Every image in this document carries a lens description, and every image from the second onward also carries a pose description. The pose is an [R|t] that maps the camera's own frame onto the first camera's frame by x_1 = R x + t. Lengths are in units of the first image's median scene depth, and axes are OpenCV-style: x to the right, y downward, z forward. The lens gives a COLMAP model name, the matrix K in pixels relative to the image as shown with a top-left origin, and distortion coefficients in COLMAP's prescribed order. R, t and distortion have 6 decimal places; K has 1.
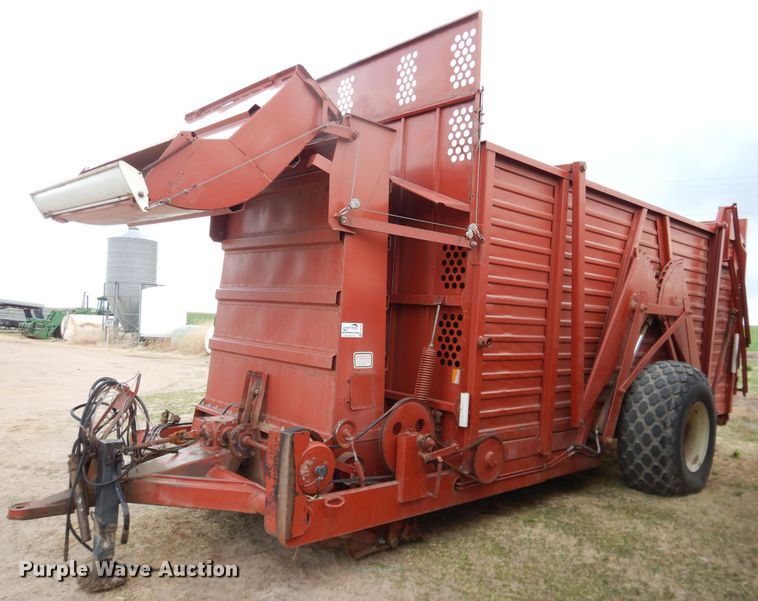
lens RADIAL K [[606.0, 0, 381.6], [0, 606.0, 310.6], [0, 0, 1]] dist [0.004804, -0.008829]
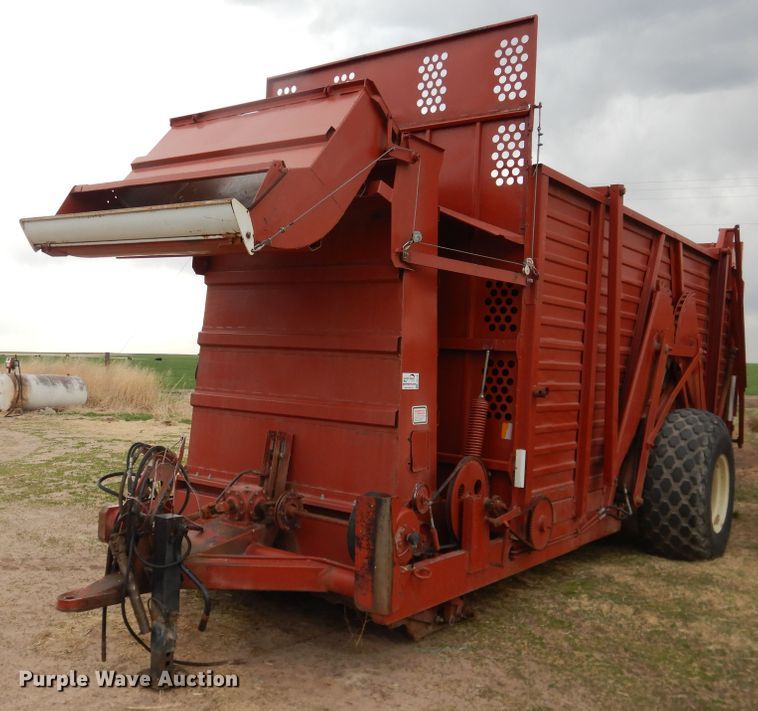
lens RADIAL K [[840.9, 0, 309.2], [0, 840.9, 363.6], [0, 0, 1]] dist [0.005145, -0.003283]
pose [[0.988496, -0.013433, 0.150649, -0.342009], [0.010354, 0.999722, 0.021200, -0.018486], [-0.150892, -0.019397, 0.988360, -0.161741]]
